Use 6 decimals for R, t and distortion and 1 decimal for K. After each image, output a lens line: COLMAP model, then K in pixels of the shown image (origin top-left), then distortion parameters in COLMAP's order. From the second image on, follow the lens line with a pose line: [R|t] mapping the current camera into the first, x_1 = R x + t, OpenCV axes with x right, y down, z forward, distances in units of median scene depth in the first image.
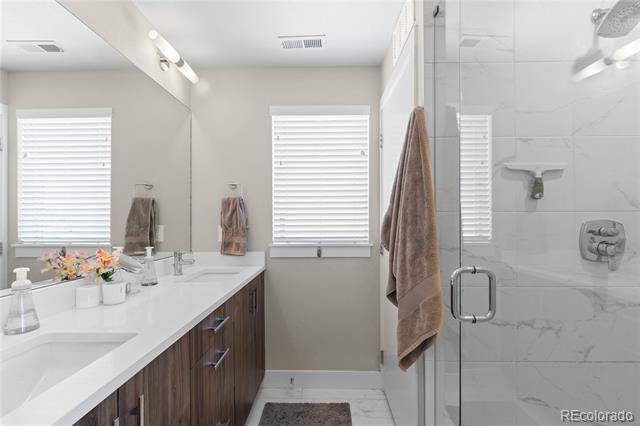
lens RADIAL K [[291.8, 0, 318.1], [0, 291.8, 198.0], [0, 0, 1]] dist [0.011165, -0.005894]
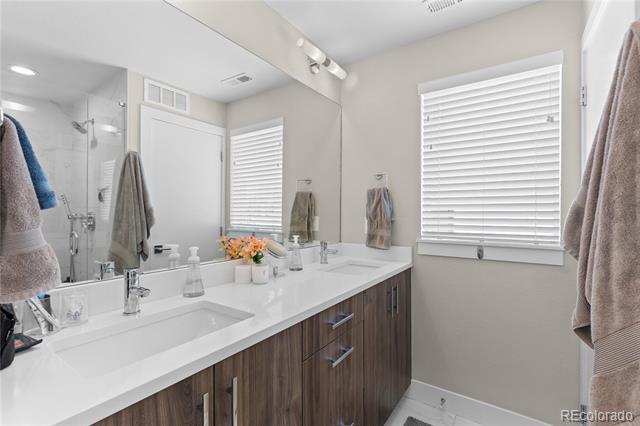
lens RADIAL K [[291.8, 0, 318.1], [0, 291.8, 198.0], [0, 0, 1]] dist [0.011165, -0.005894]
pose [[0.838426, -0.020184, -0.544641, 0.070876], [0.033984, 0.999306, 0.015282, 0.009057], [0.543955, -0.031322, 0.838530, 0.094967]]
